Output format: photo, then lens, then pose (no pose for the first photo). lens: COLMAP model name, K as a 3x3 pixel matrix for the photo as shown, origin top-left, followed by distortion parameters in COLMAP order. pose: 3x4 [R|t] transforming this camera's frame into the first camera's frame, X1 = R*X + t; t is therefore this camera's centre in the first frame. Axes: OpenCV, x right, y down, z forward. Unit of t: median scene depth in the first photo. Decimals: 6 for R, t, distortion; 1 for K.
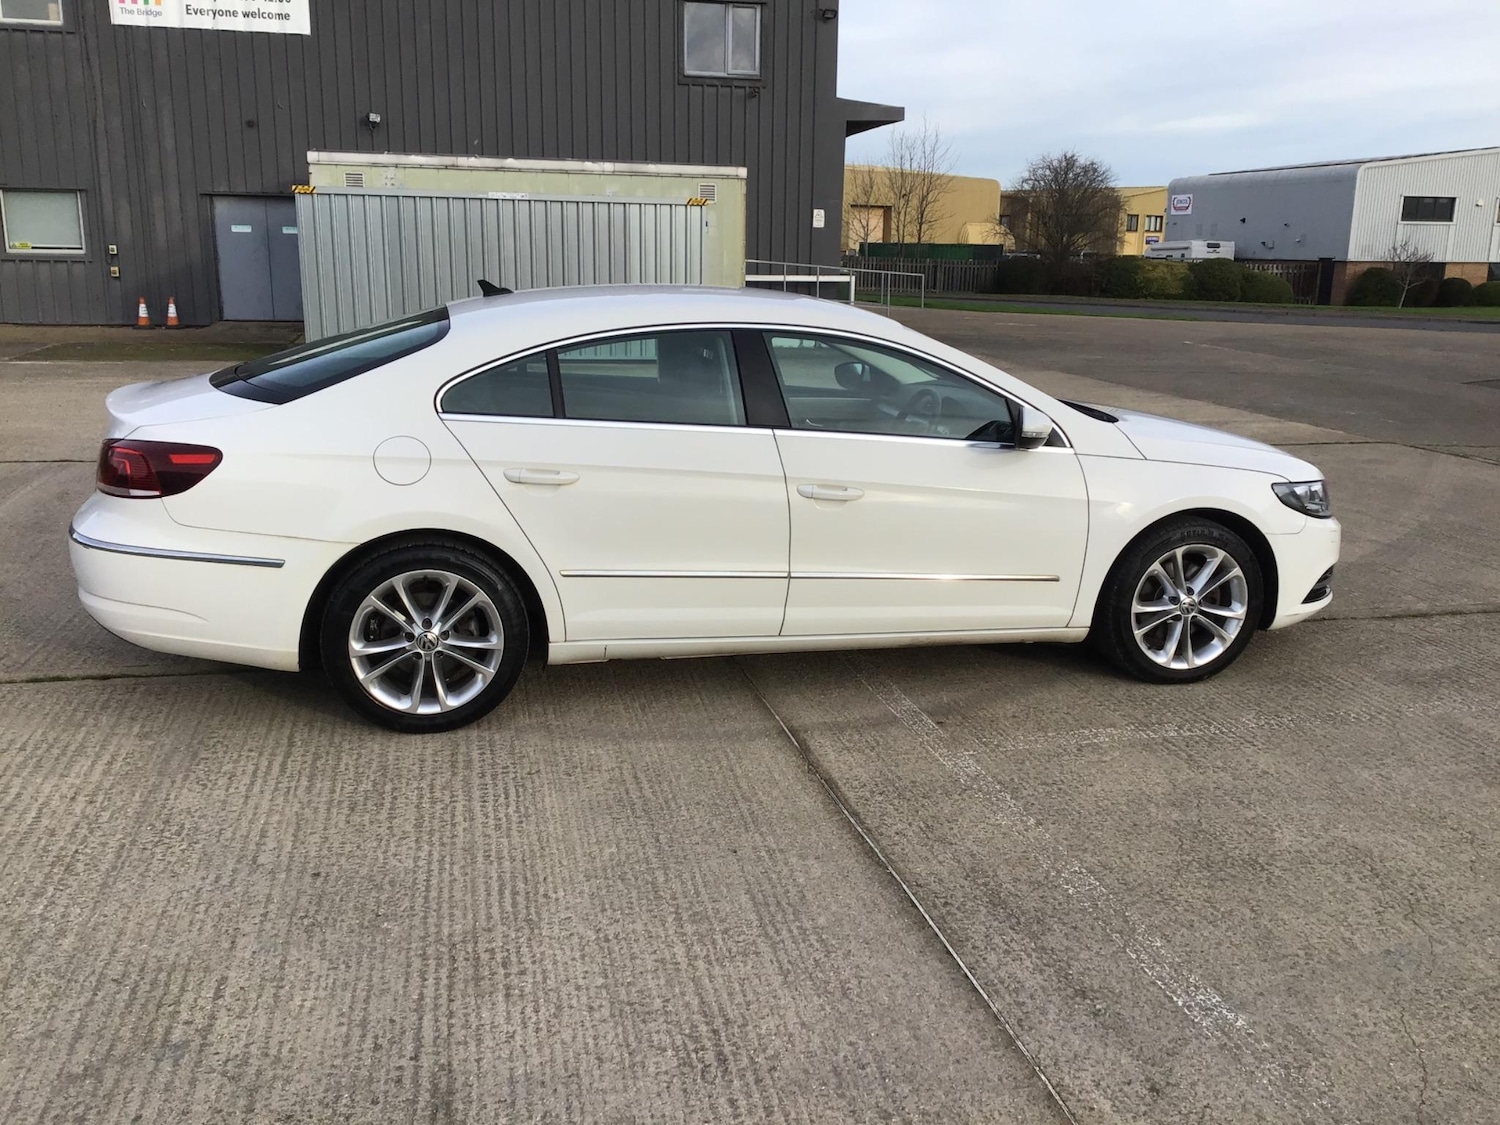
lens RADIAL K [[1327.8, 0, 759.5], [0, 1327.8, 572.3], [0, 0, 1]] dist [0.111060, -0.177261]
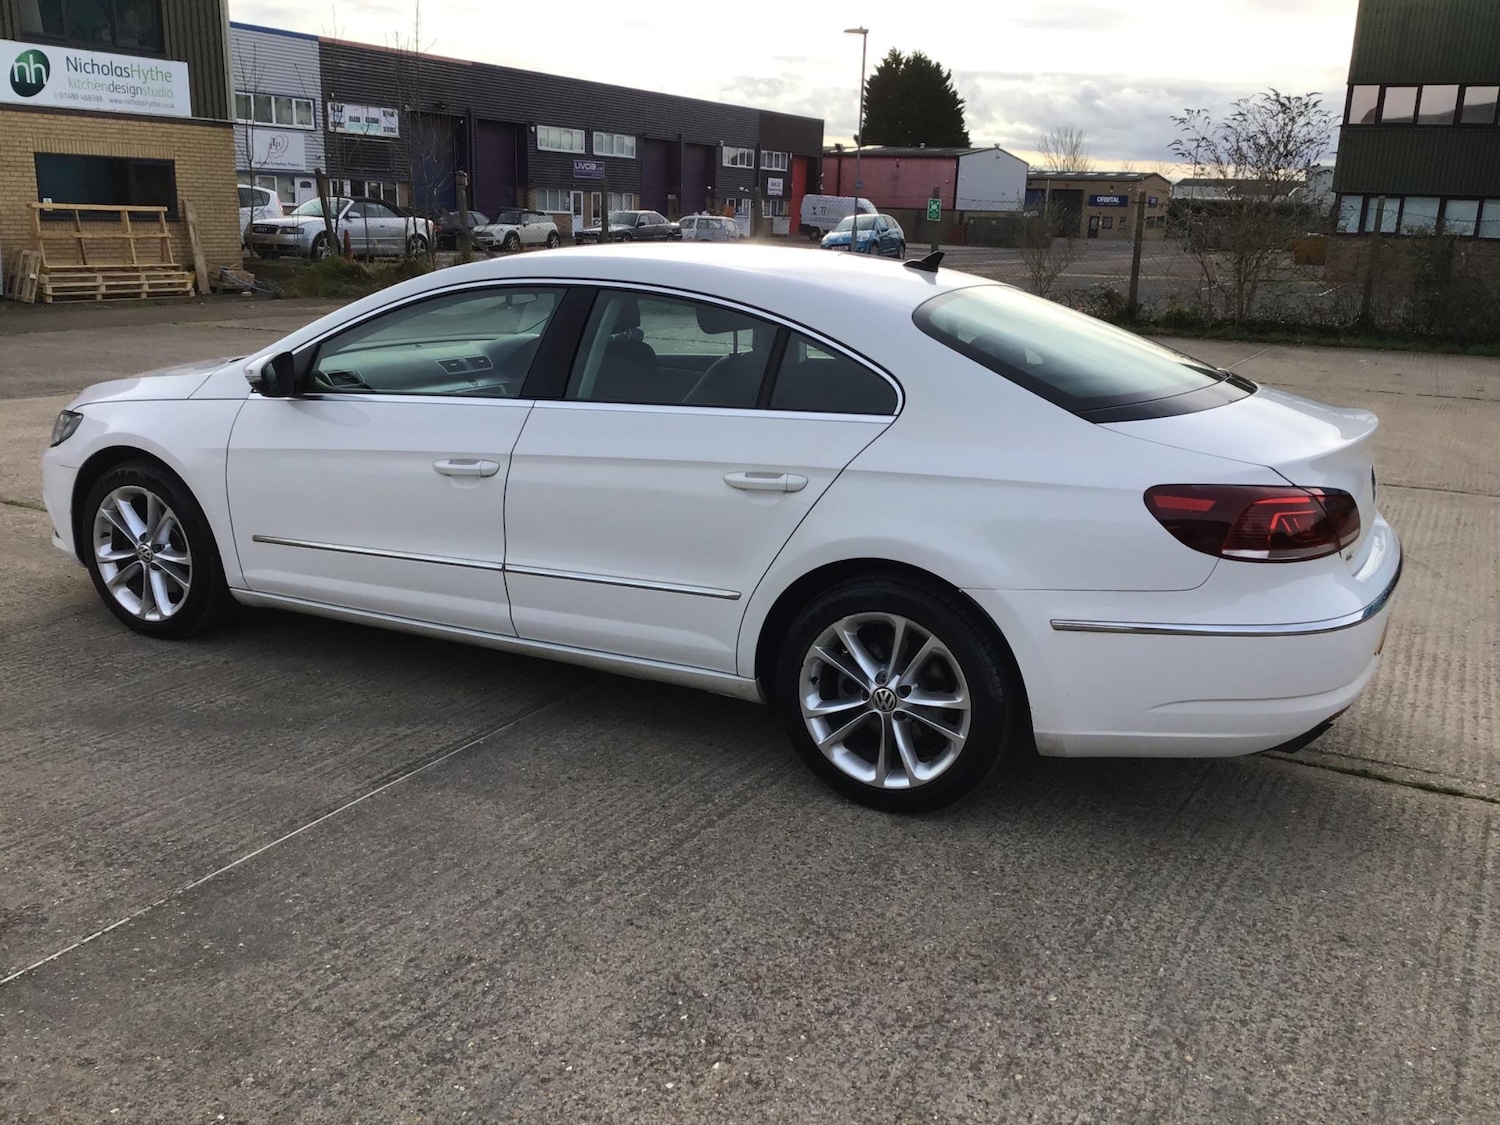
lens RADIAL K [[1327.8, 0, 759.5], [0, 1327.8, 572.3], [0, 0, 1]] dist [0.111060, -0.177261]
pose [[-0.743021, -0.216370, 0.633328, -0.745281], [0.113546, 0.891826, 0.437896, -0.450284], [-0.659566, 0.397278, -0.638077, 1.813321]]
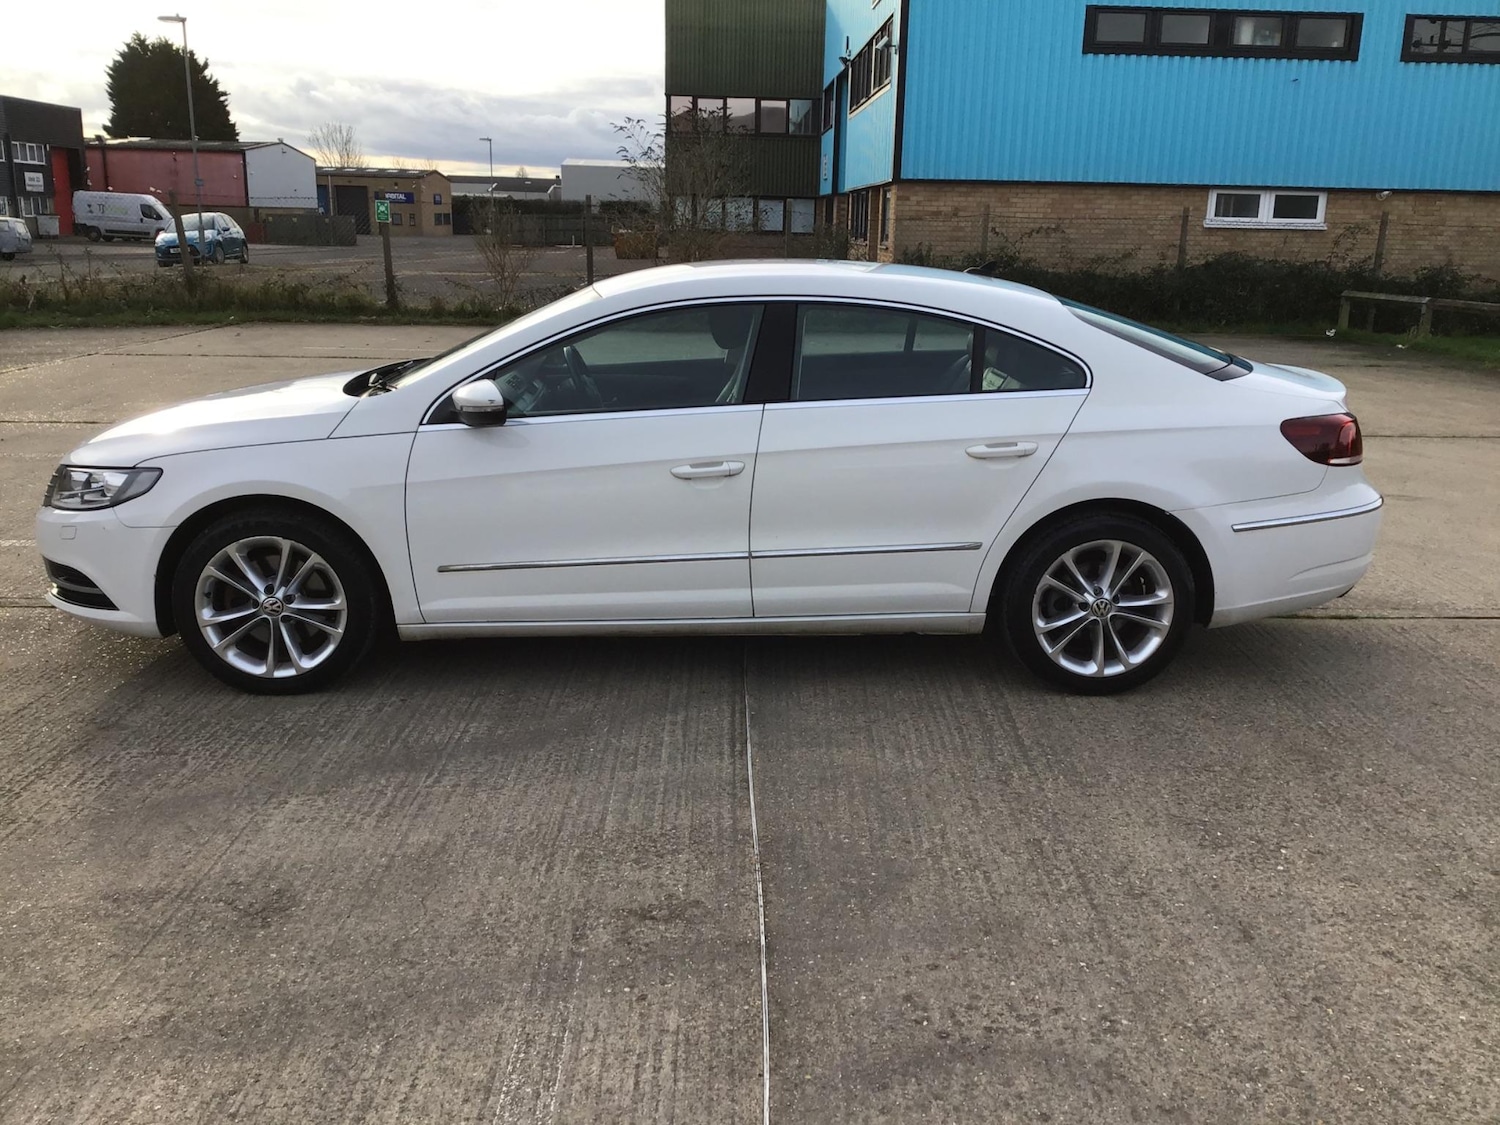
lens RADIAL K [[1327.8, 0, 759.5], [0, 1327.8, 572.3], [0, 0, 1]] dist [0.111060, -0.177261]
pose [[-0.975839, -0.087999, 0.199987, -0.277160], [0.017631, 0.880608, 0.473518, -0.541113], [-0.217780, 0.465603, -0.857780, 2.204189]]
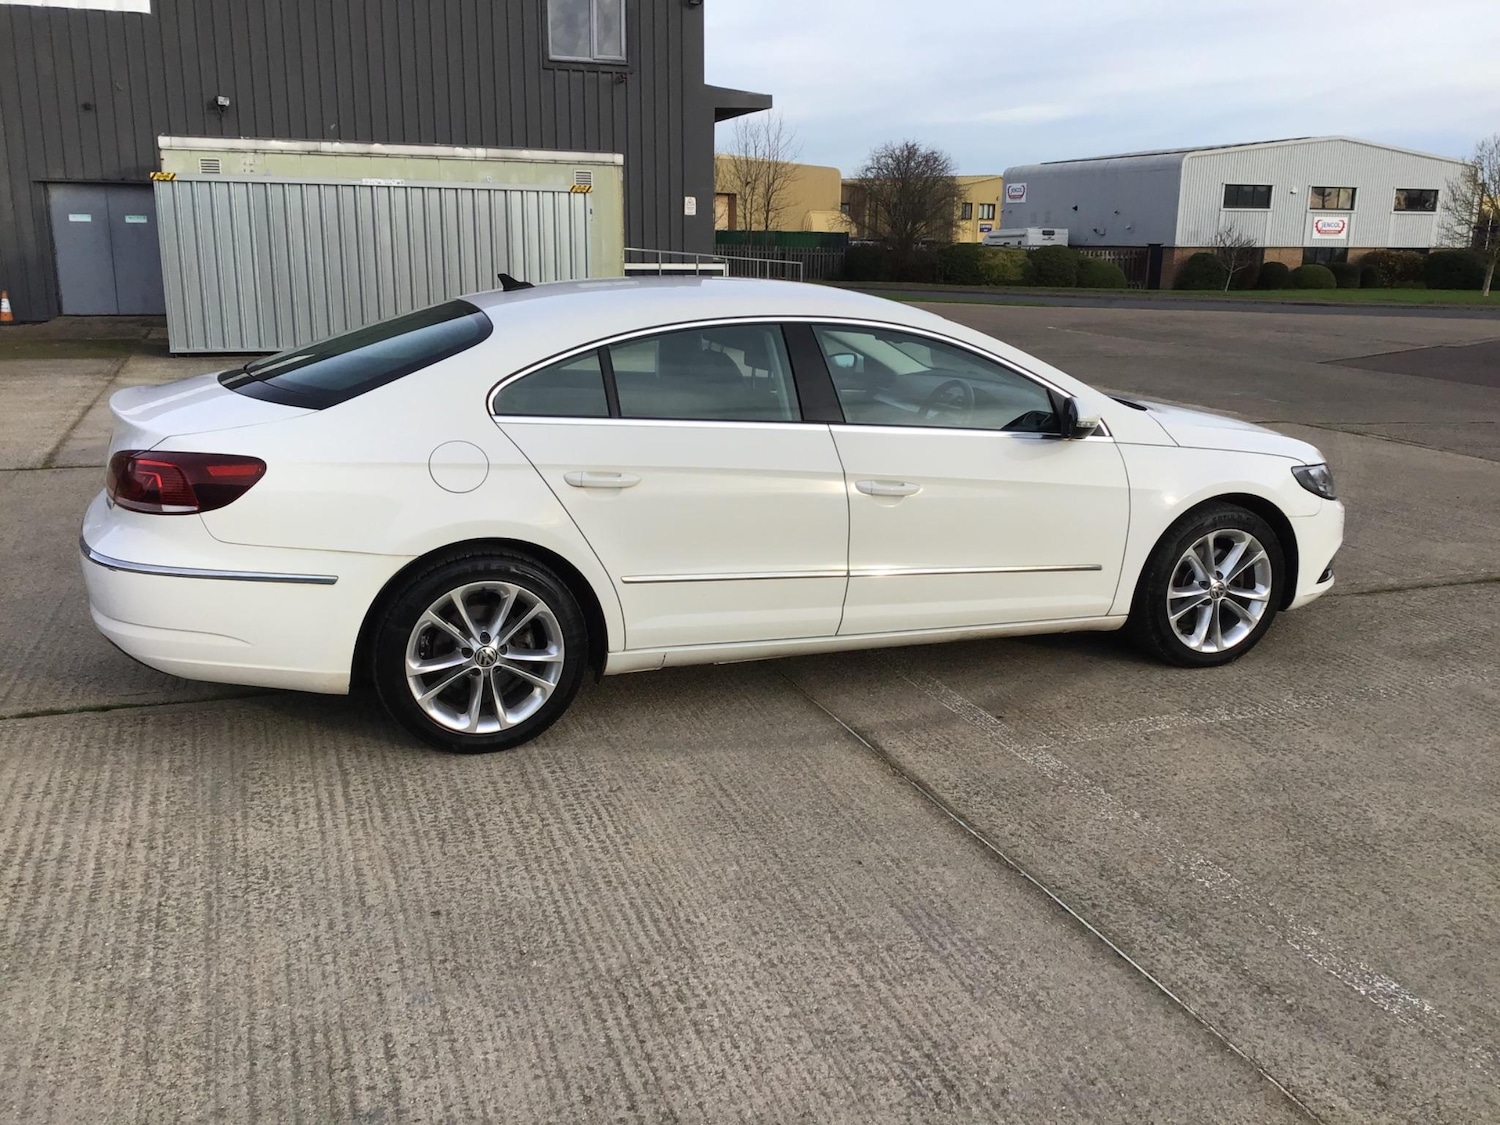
lens RADIAL K [[1327.8, 0, 759.5], [0, 1327.8, 572.3], [0, 0, 1]] dist [0.111060, -0.177261]
pose [[0.992821, -0.033233, 0.114902, -0.152962], [0.032226, 0.999424, 0.010607, -0.011240], [-0.115188, -0.006828, 0.993320, 0.035666]]
